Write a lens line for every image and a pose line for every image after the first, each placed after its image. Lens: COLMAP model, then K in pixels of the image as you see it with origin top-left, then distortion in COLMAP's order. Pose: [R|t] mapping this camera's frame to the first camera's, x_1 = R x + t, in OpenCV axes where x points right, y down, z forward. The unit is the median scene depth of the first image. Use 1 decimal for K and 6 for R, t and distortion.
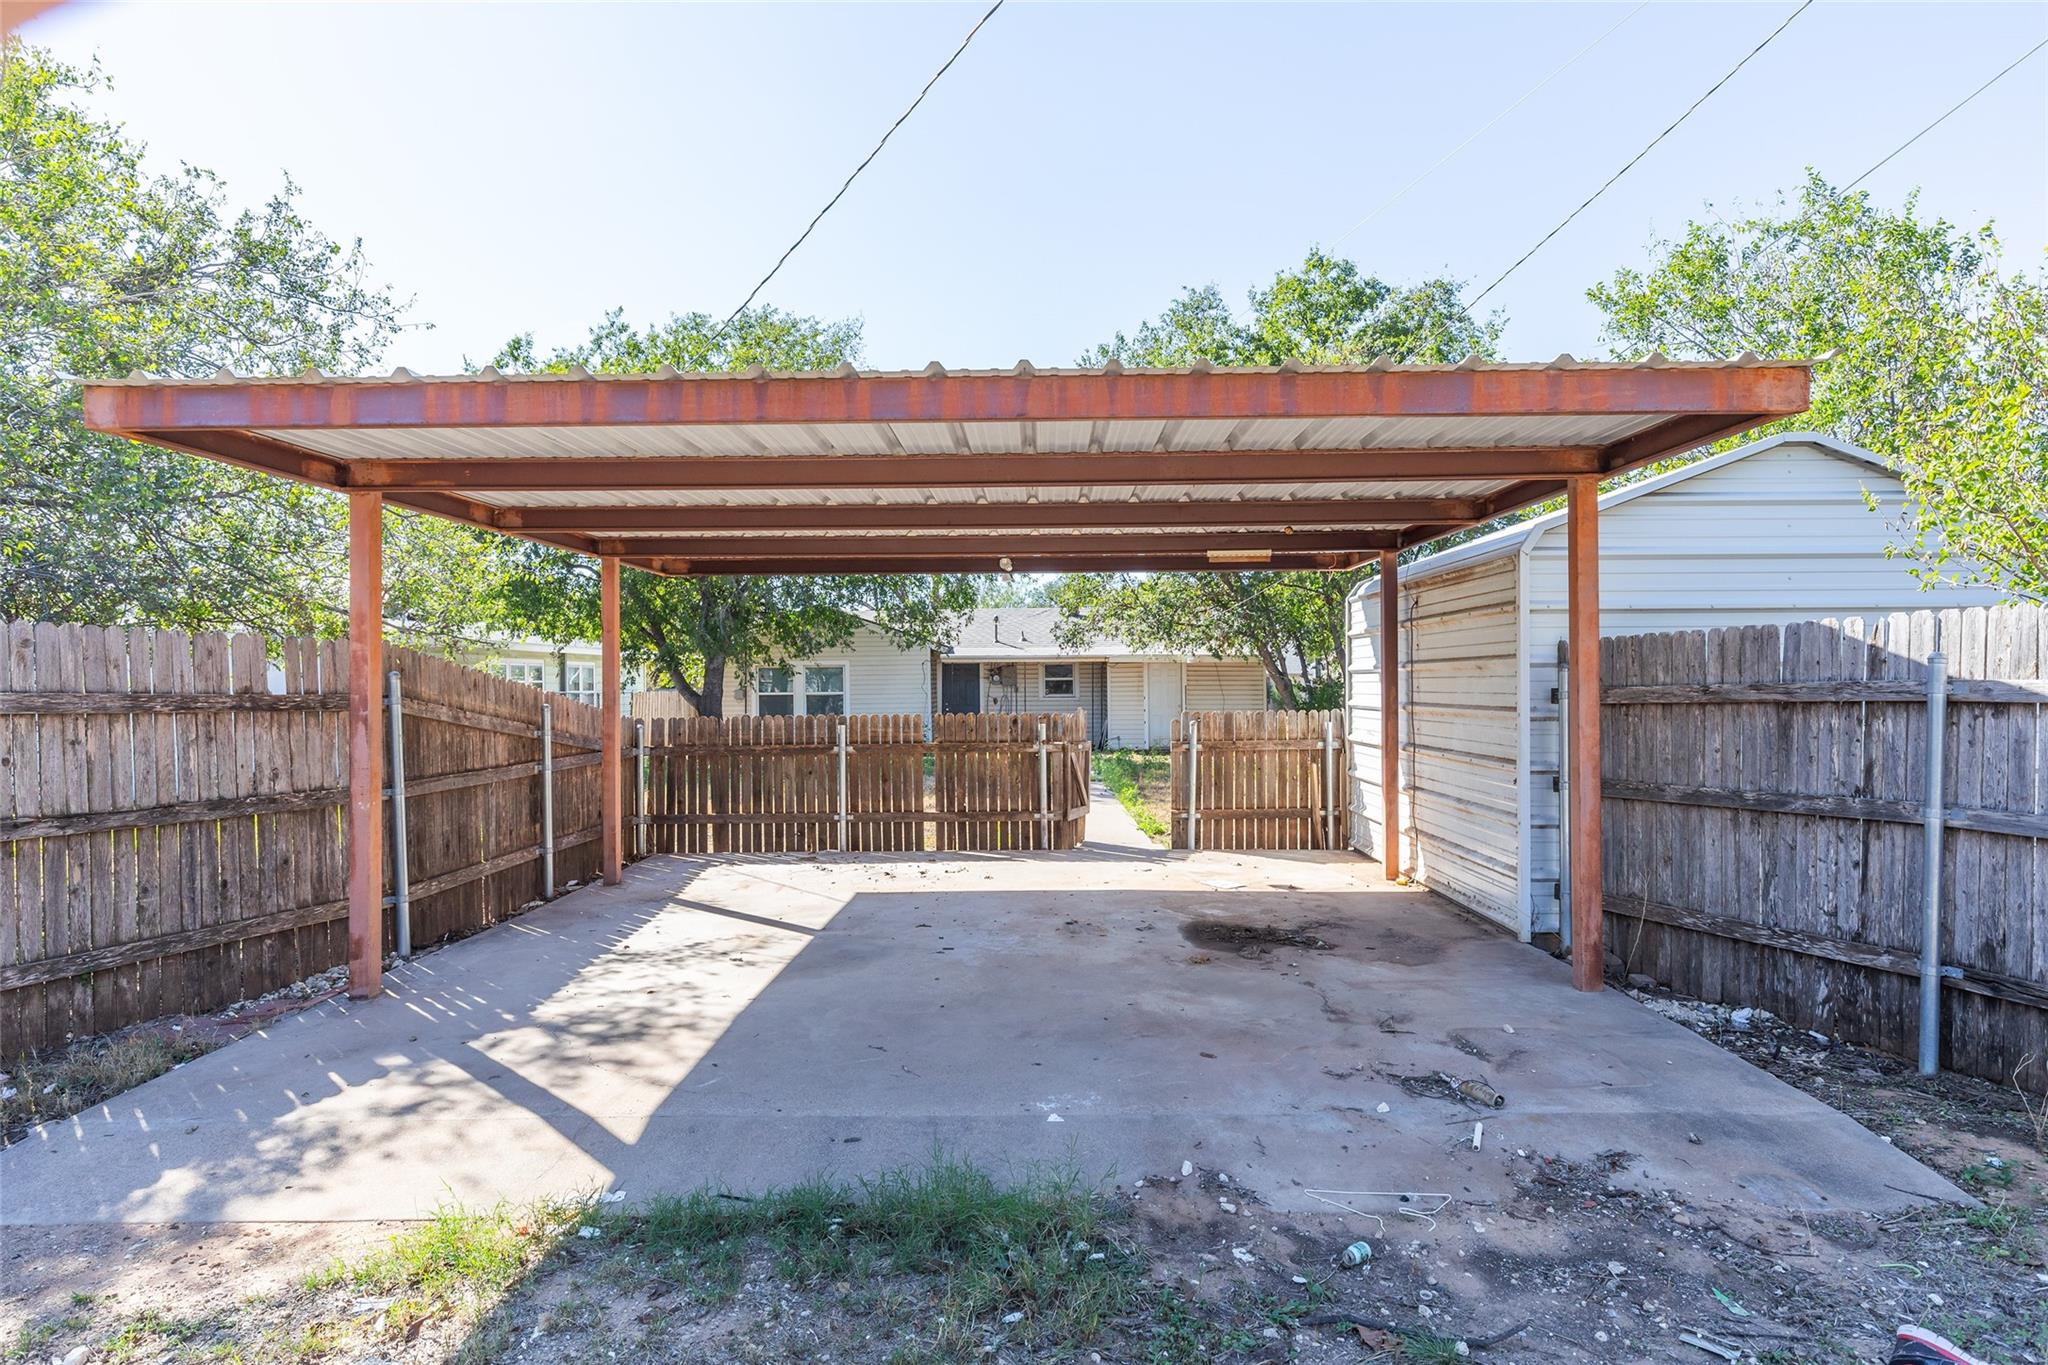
lens RADIAL K [[1130.3, 0, 1032.3], [0, 1130.3, 671.5], [0, 0, 1]] dist [0.010417, -0.002130]
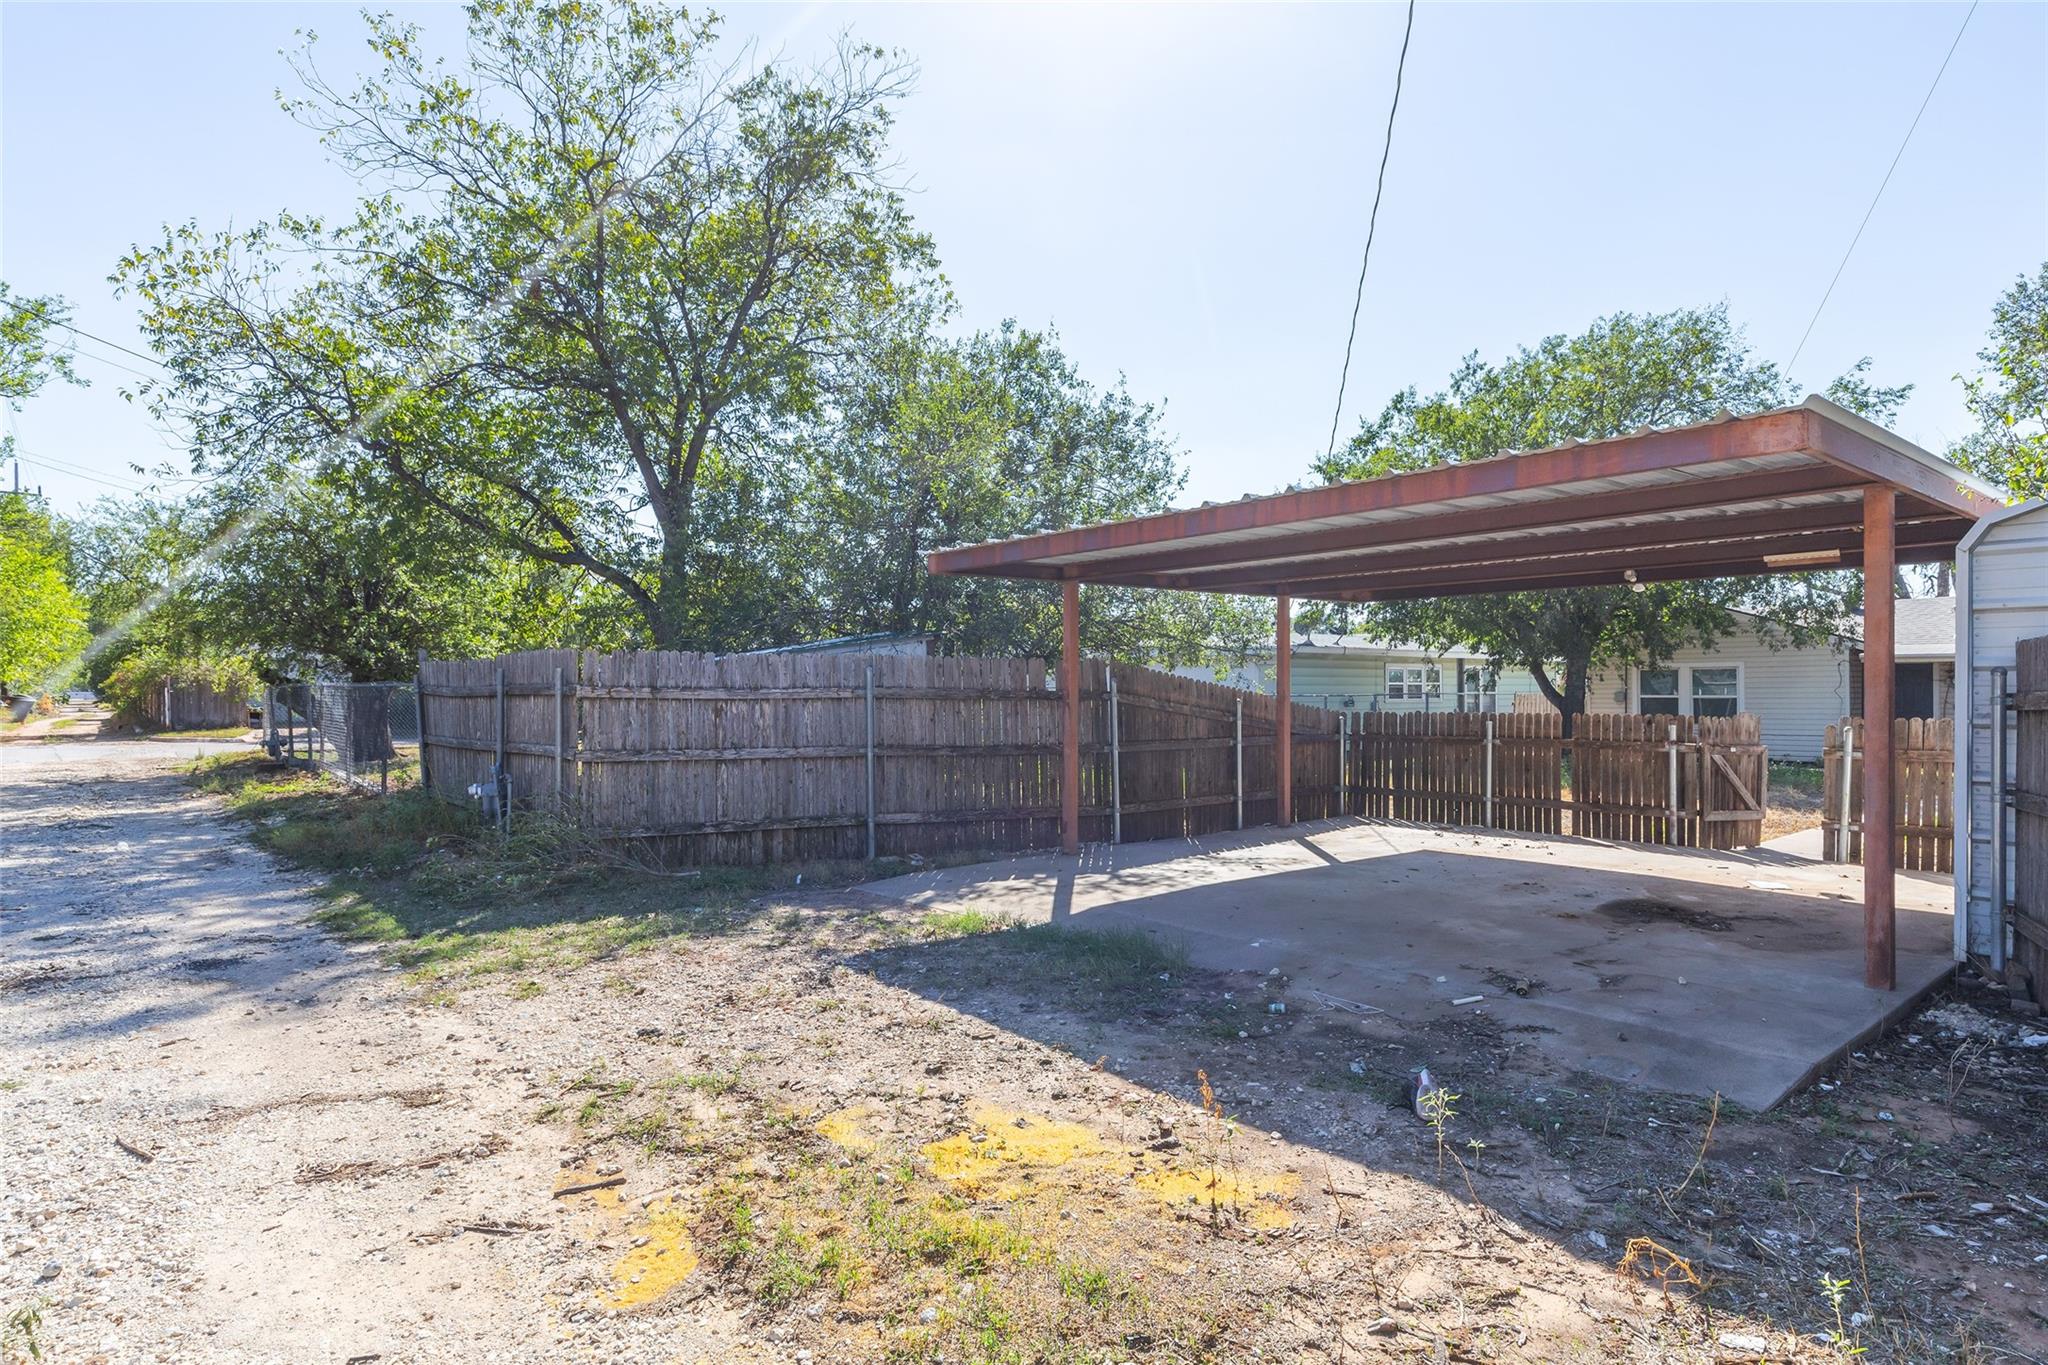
lens RADIAL K [[1130.3, 0, 1034.0], [0, 1130.3, 688.7], [0, 0, 1]] dist [0.010417, -0.002130]
pose [[0.651121, 0.005722, -0.758953, 0.417342], [0.004735, 0.999921, 0.011601, -0.002596], [0.758959, -0.011147, 0.651042, -0.131431]]
